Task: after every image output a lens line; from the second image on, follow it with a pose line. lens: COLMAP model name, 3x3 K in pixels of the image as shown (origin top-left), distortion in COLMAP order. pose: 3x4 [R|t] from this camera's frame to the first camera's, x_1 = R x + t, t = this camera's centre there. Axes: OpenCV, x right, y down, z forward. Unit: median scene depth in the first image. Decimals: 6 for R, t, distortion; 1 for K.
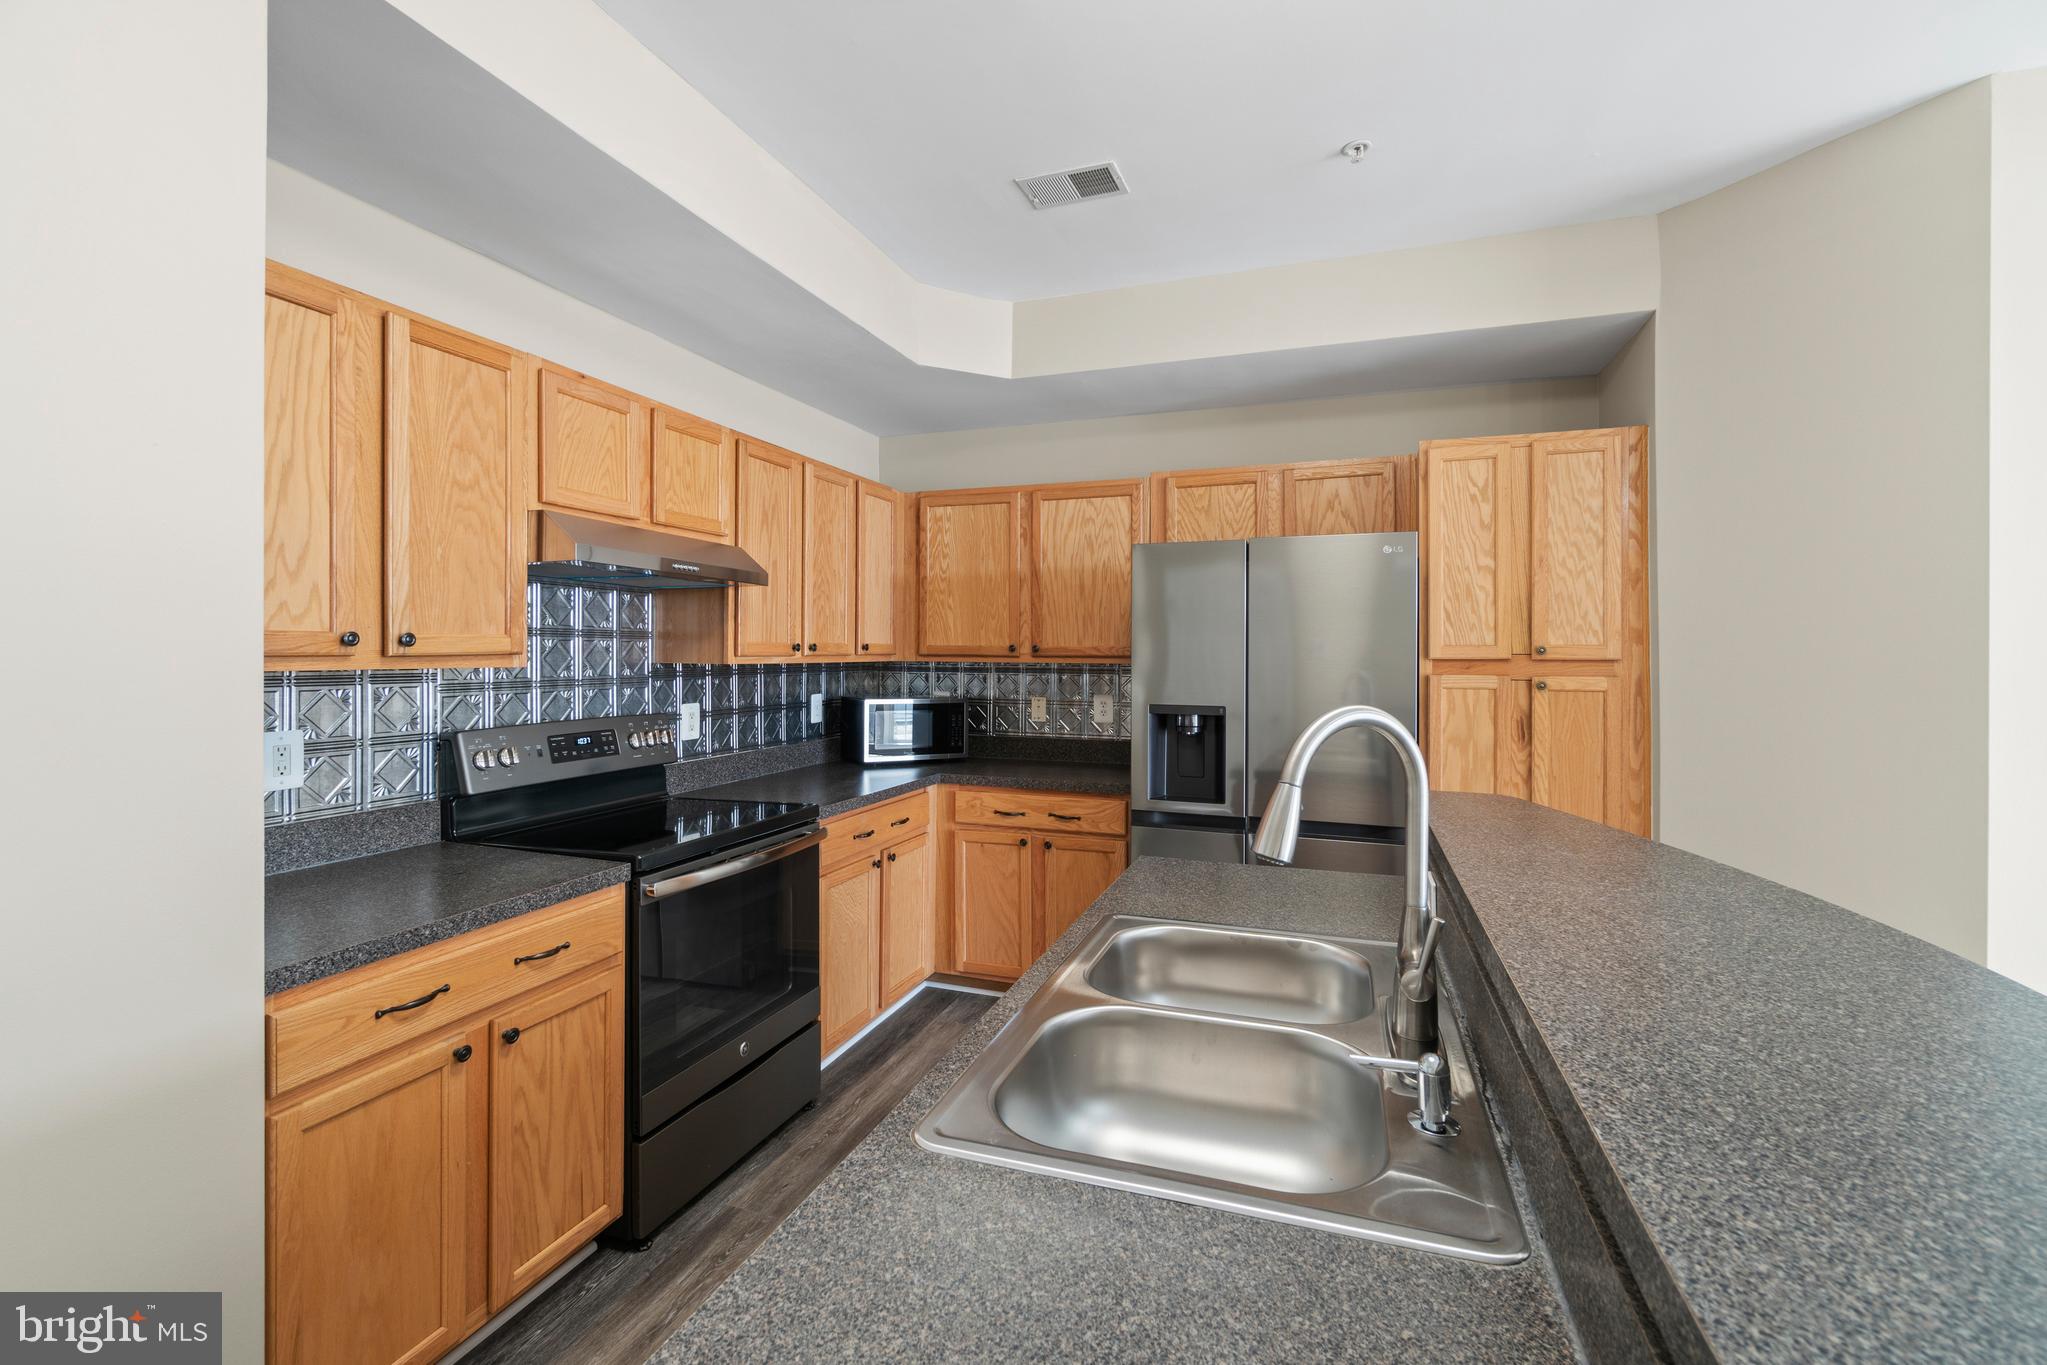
lens RADIAL K [[887.9, 0, 1018.9], [0, 887.9, 656.5], [0, 0, 1]] dist [-0.005519, -0.000983]
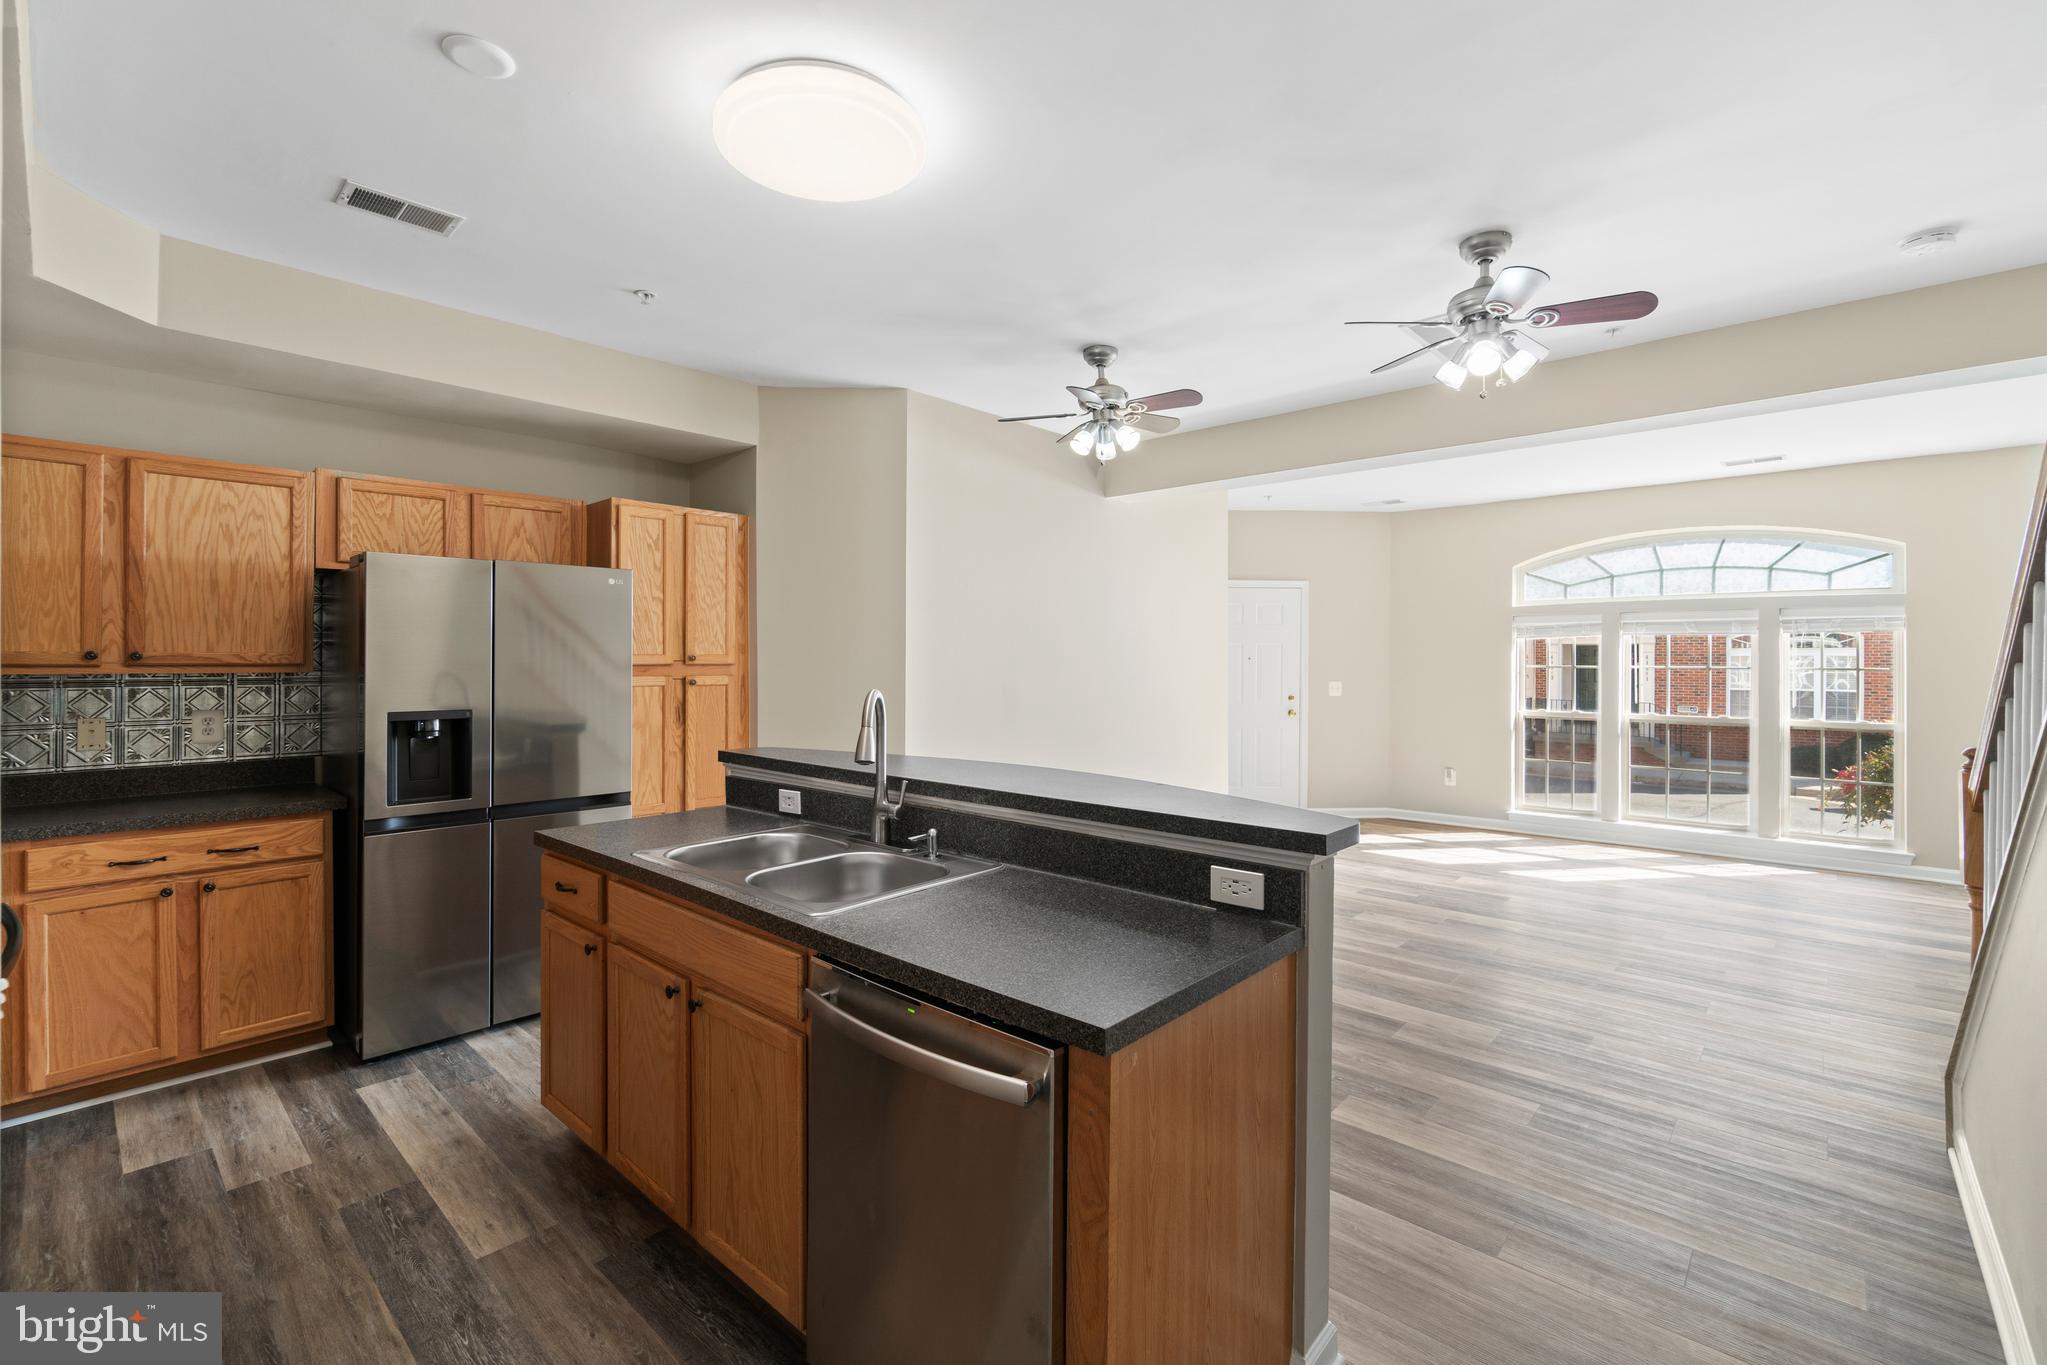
lens RADIAL K [[887.9, 0, 1024.1], [0, 887.9, 666.4], [0, 0, 1]] dist [-0.005519, -0.000983]
pose [[0.378786, -0.012005, 0.925407, -0.519484], [0.002622, 0.999926, 0.011899, -0.008611], [-0.925481, -0.002081, 0.378789, -0.050909]]
